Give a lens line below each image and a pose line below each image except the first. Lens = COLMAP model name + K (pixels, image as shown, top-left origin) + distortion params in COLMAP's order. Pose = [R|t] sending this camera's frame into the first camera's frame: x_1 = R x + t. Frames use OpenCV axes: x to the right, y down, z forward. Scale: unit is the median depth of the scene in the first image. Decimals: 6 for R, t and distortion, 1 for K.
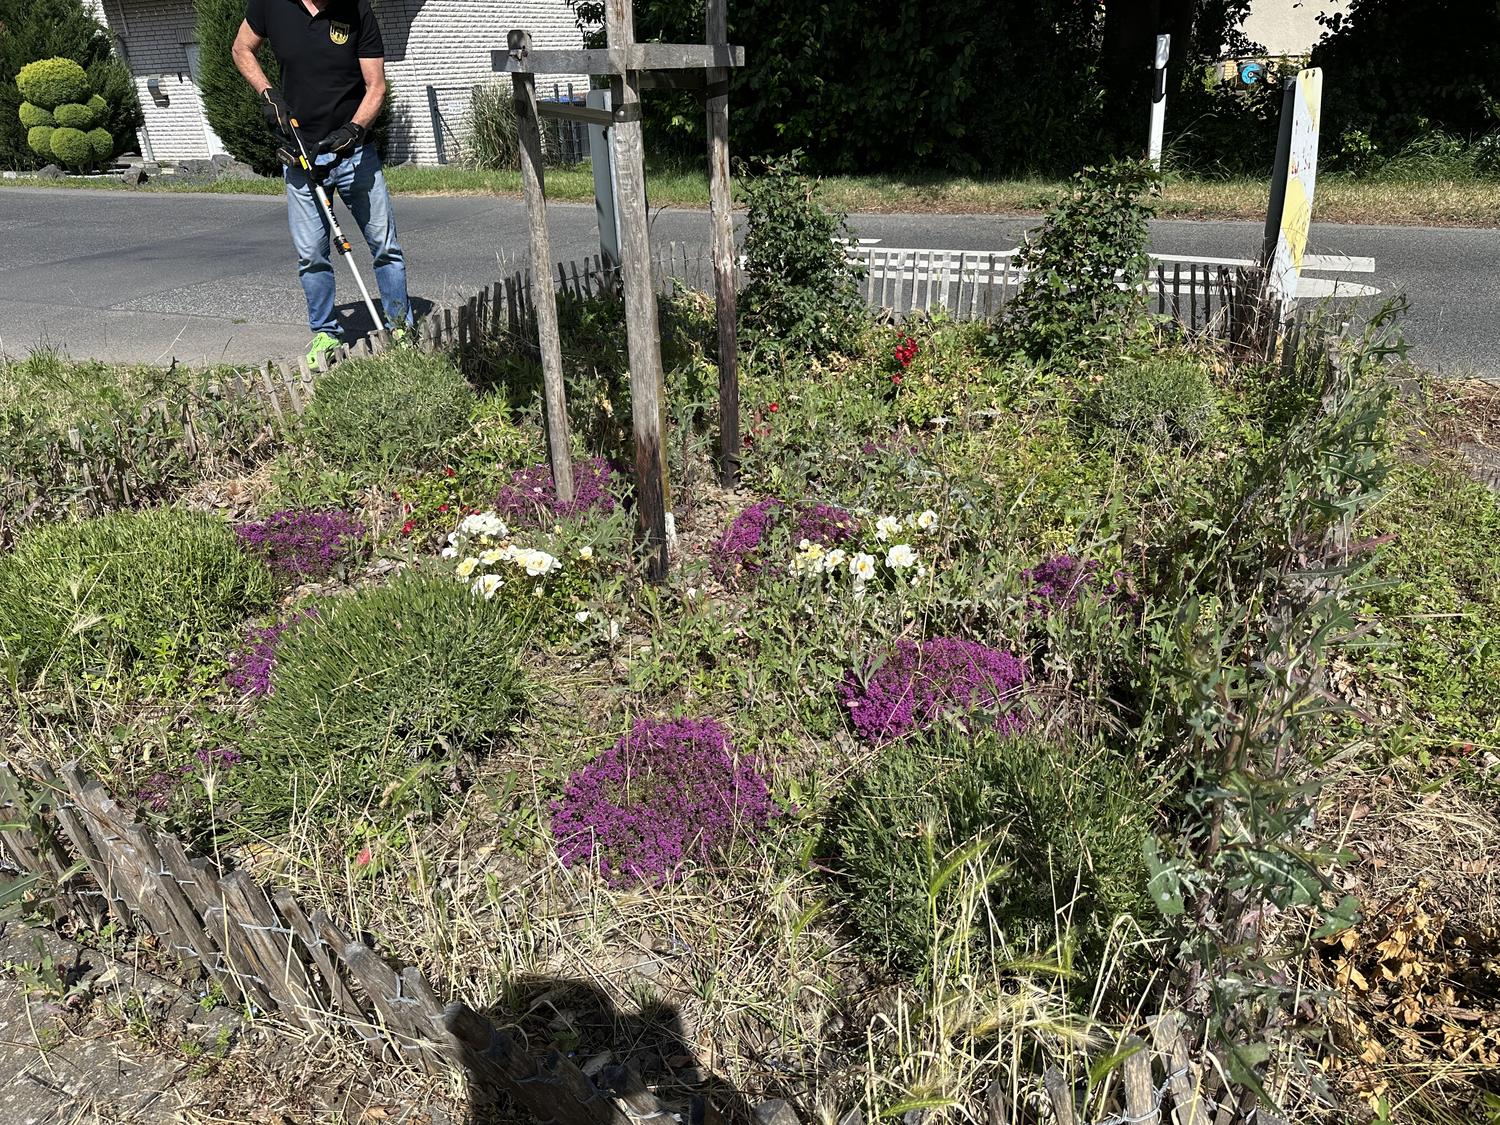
lens RADIAL K [[1008.6, 0, 804.0], [0, 1008.6, 569.8], [0, 0, 1]] dist [0.024980, -0.039494]
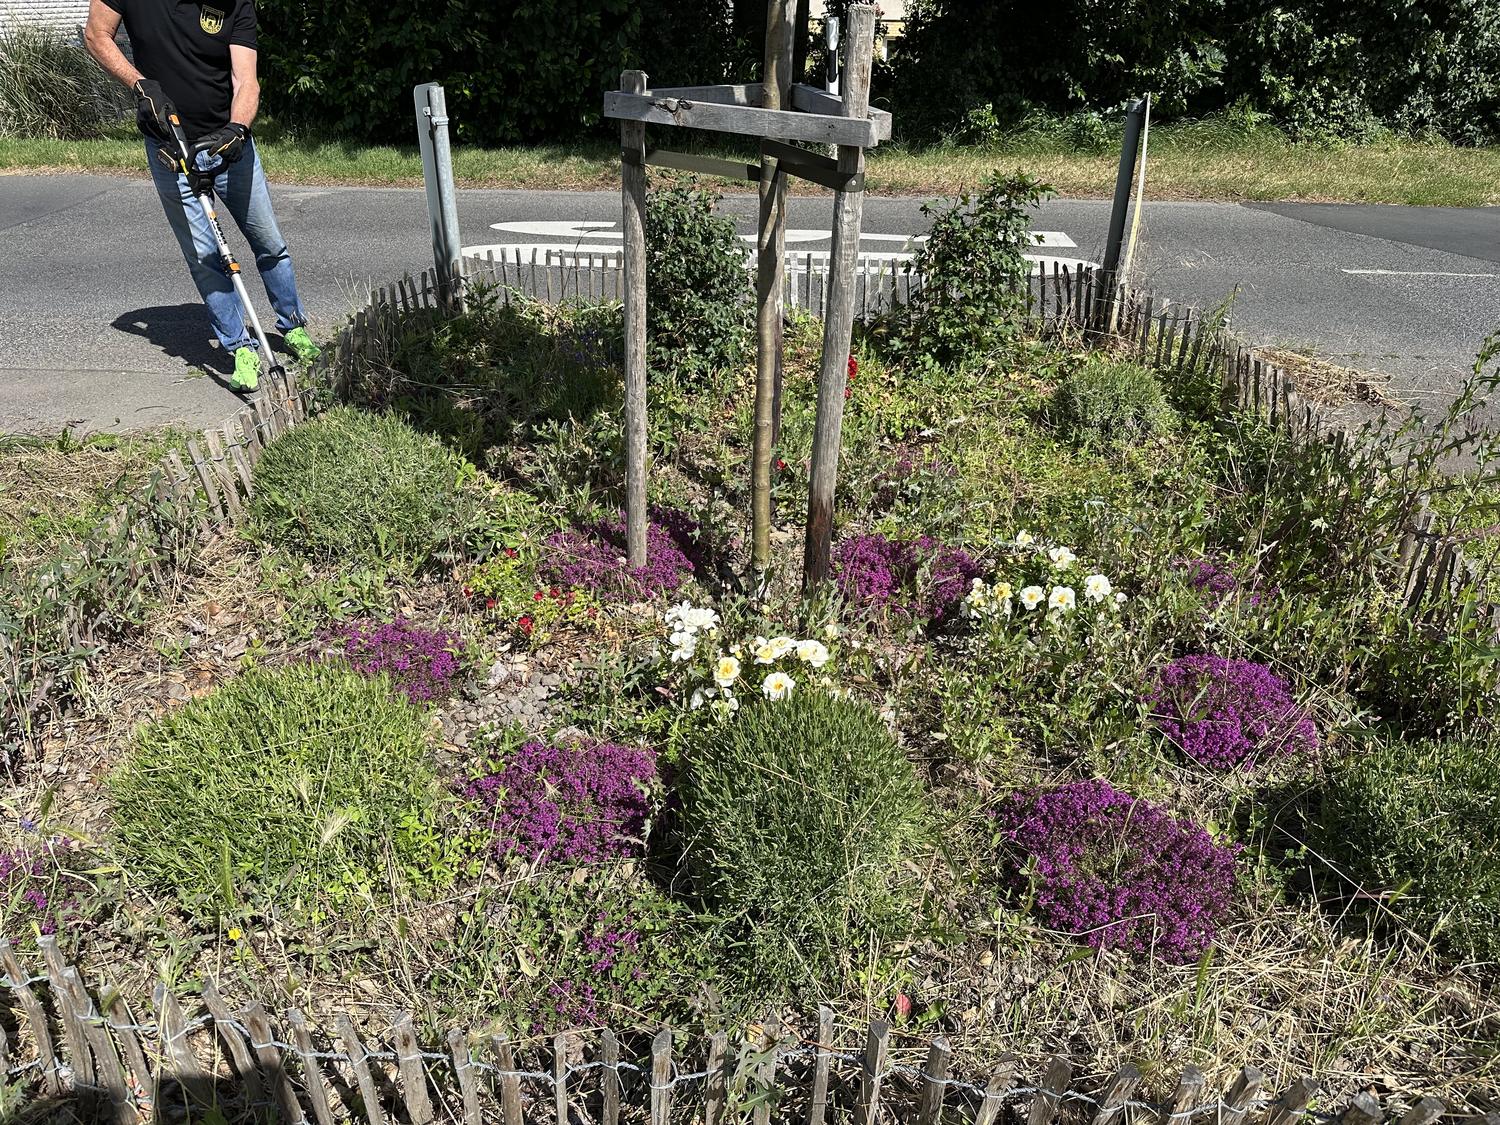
lens RADIAL K [[1008.6, 0, 804.0], [0, 1008.6, 569.8], [0, 0, 1]] dist [0.024980, -0.039494]
pose [[0.912862, -0.149280, 0.379997, -0.344420], [0.133521, 0.988733, 0.067664, -0.083185], [-0.385817, -0.011030, 0.922509, 0.075795]]
